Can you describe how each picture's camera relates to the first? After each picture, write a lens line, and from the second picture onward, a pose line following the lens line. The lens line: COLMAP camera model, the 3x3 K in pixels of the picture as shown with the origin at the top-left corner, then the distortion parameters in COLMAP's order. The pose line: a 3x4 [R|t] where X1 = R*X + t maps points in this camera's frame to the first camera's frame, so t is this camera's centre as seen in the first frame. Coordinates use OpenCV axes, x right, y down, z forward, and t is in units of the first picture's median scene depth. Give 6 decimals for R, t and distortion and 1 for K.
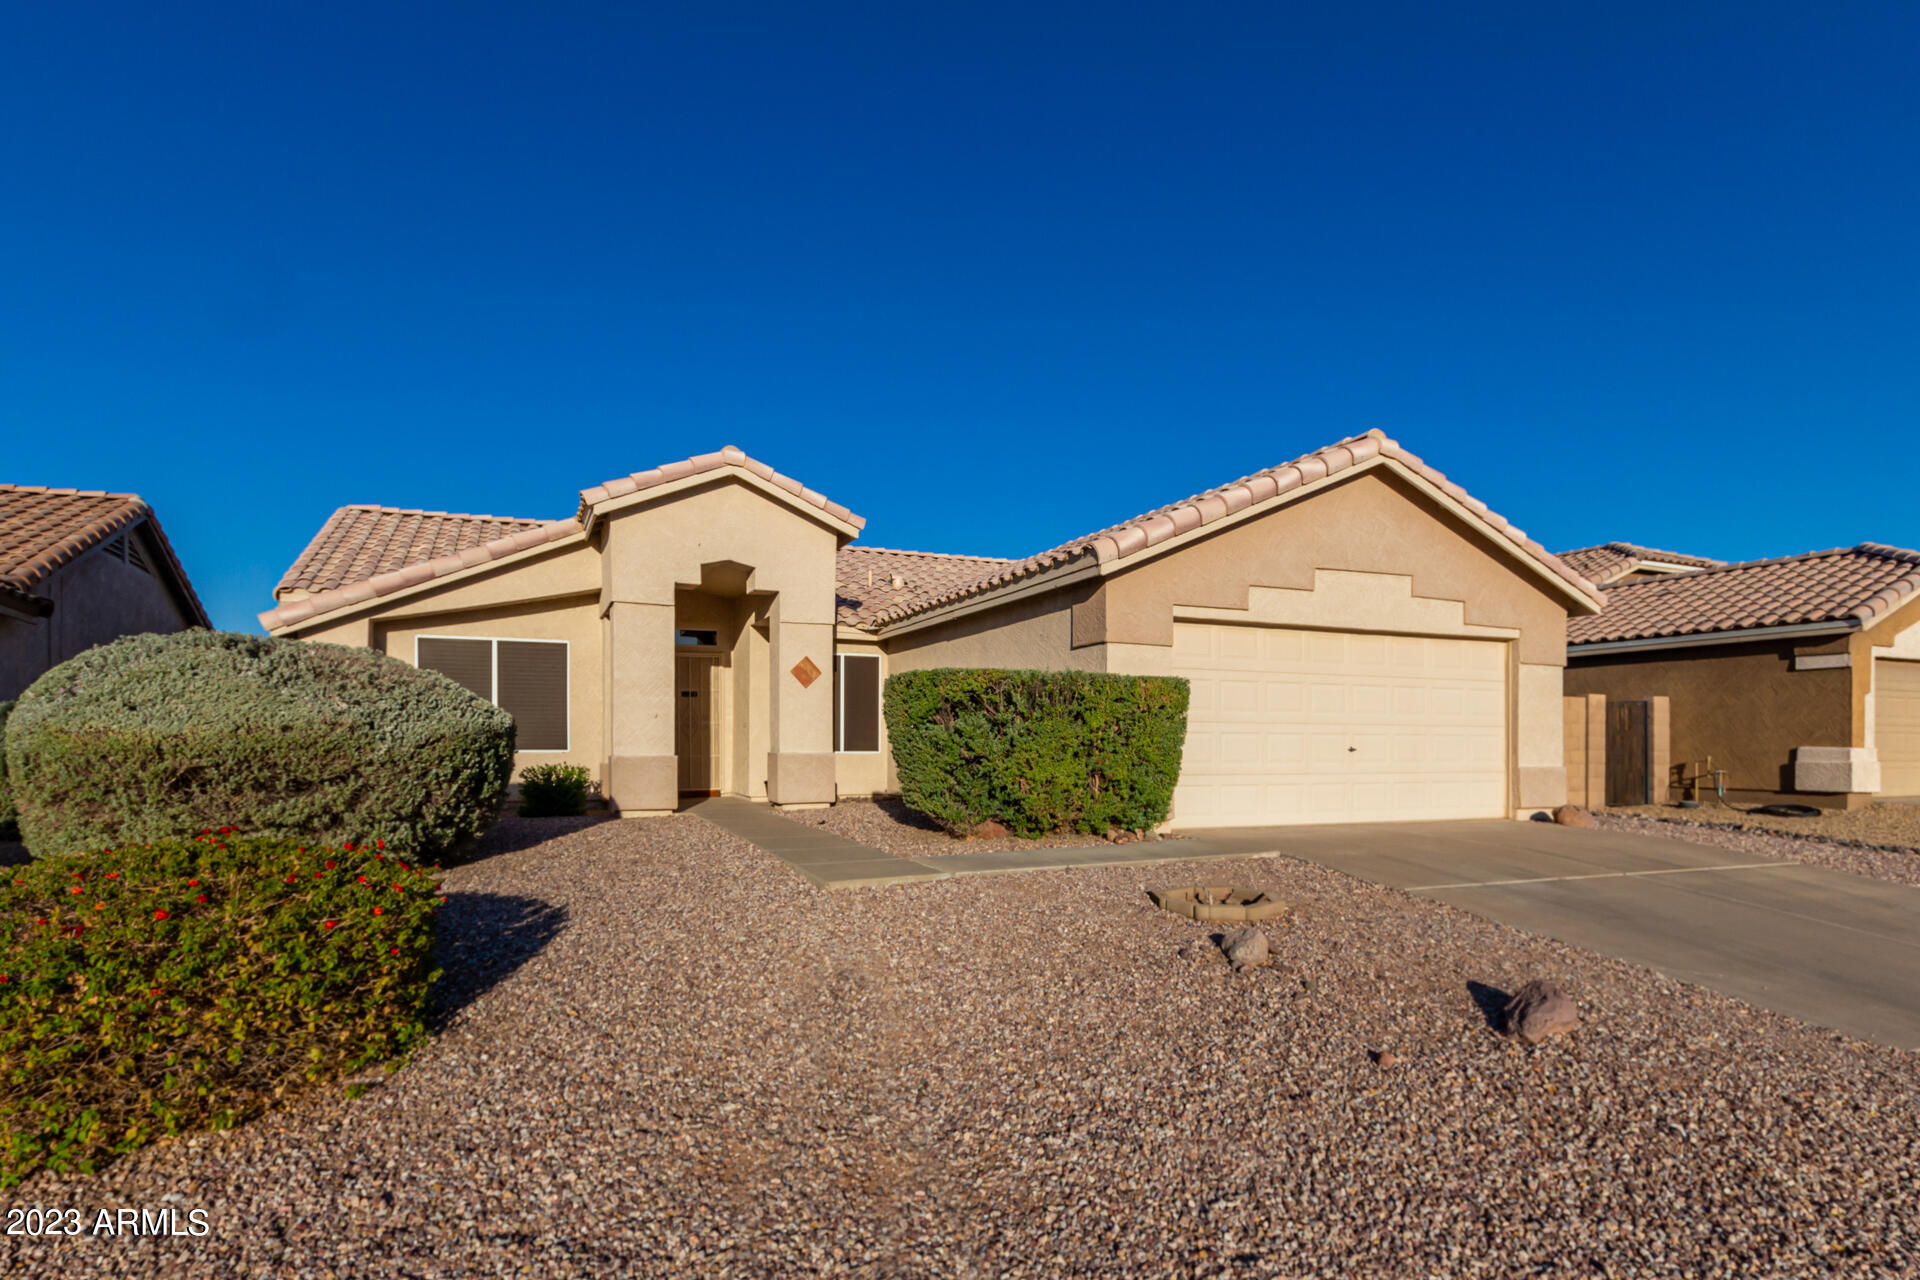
lens RADIAL K [[884.9, 0, 965.7], [0, 884.9, 698.0], [0, 0, 1]] dist [0.012229, -0.005843]
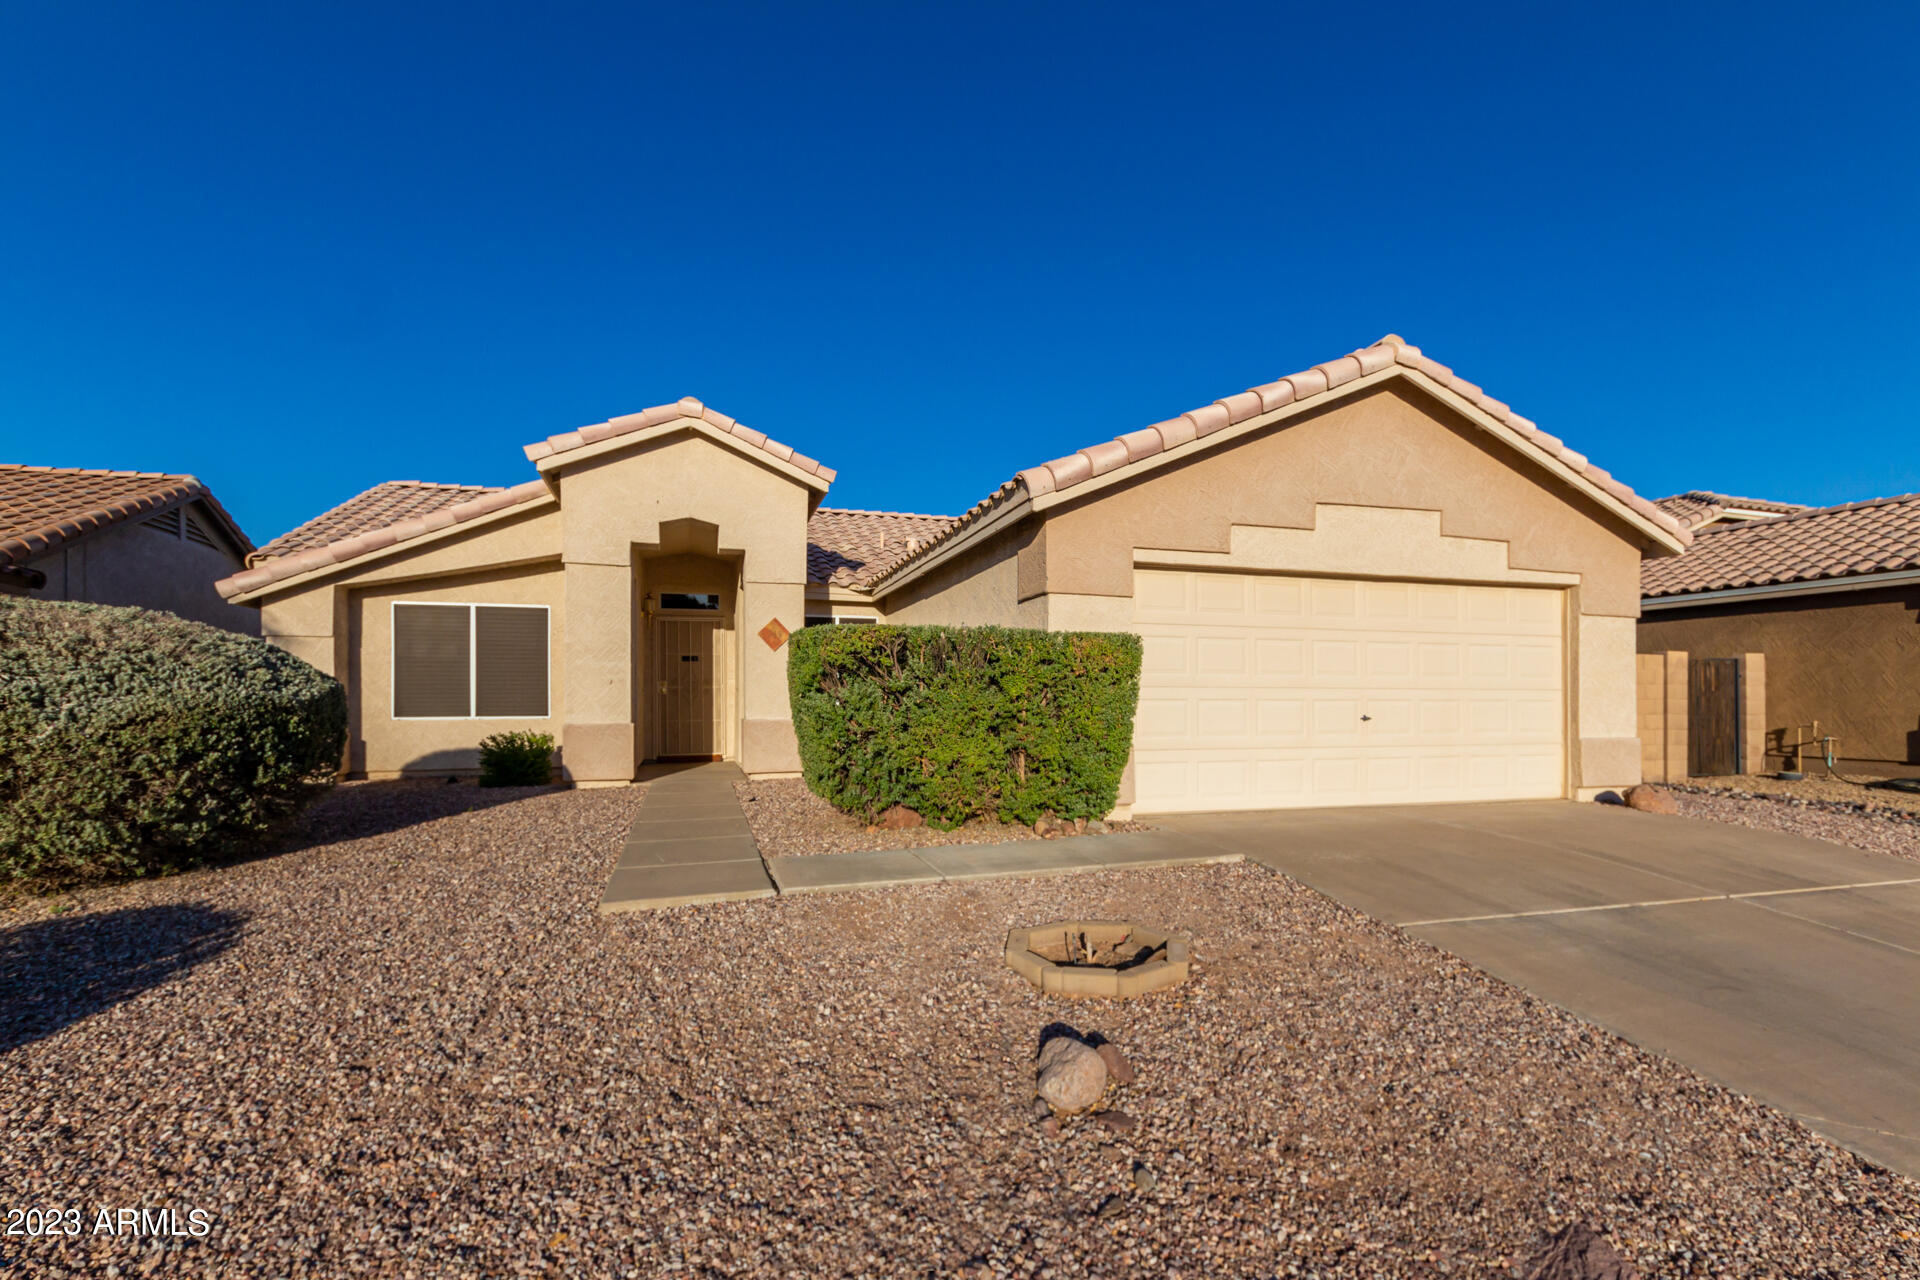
lens RADIAL K [[791.8, 0, 978.2], [0, 791.8, 664.5], [0, 0, 1]] dist [0.018028, -0.008170]
pose [[0.995213, -0.007129, -0.097468, 0.127419], [0.007572, 0.999963, 0.004176, 0.000586], [0.097435, -0.004894, 0.995230, 0.189008]]
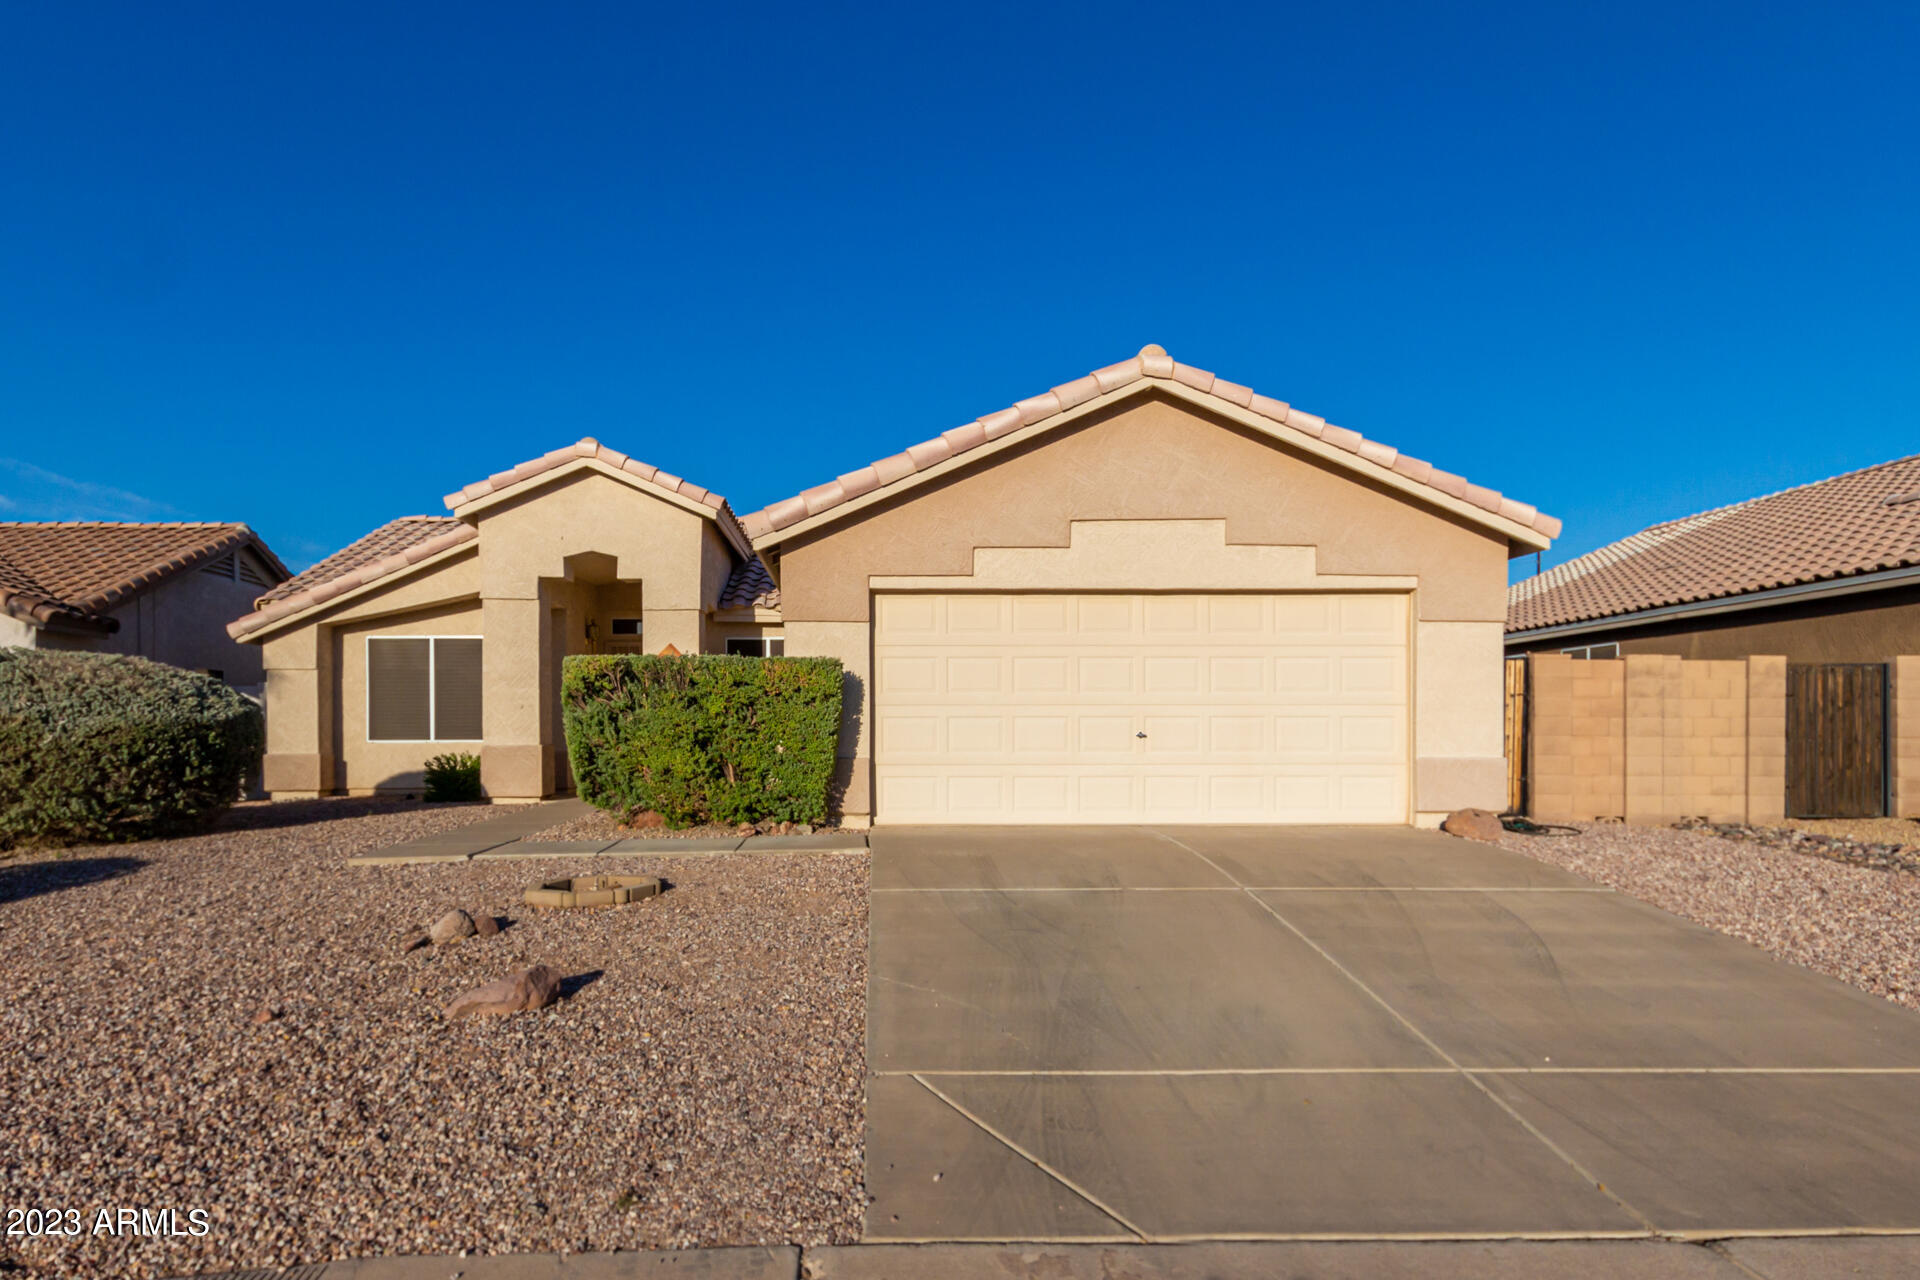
lens RADIAL K [[1043.0, 0, 931.9], [0, 1043.0, 681.7], [0, 0, 1]] dist [0.021333, -0.001254]
pose [[0.938445, -0.022422, -0.344699, 0.522570], [0.022724, 0.999737, -0.003163, 0.005620], [0.344679, -0.004865, 0.938708, 0.019206]]
